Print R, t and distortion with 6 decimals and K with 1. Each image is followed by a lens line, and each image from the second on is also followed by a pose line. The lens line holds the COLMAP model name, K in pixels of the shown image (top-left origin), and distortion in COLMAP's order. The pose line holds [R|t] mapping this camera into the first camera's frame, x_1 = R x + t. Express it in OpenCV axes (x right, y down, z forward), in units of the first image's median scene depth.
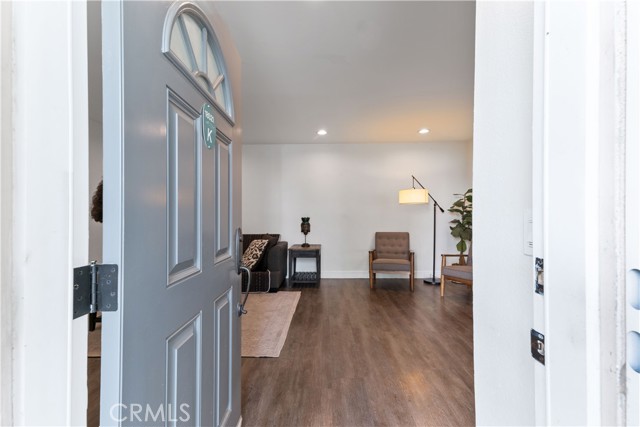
lens RADIAL K [[270.1, 0, 320.0], [0, 270.1, 213.5], [0, 0, 1]] dist [0.000882, 0.000060]
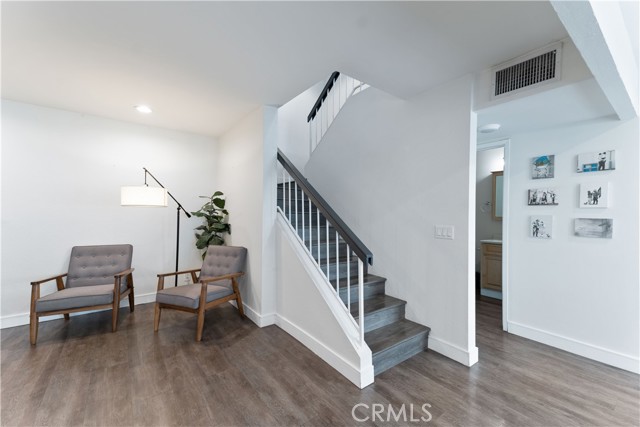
lens RADIAL K [[256.0, 0, 320.7], [0, 256.0, 214.8], [0, 0, 1]] dist [0.032184, 0.000195]
pose [[0.778642, 0.010745, 0.627376, 0.293632], [-0.016813, 0.999852, 0.003743, -0.023416], [-0.627243, -0.013463, 0.778707, 0.121743]]
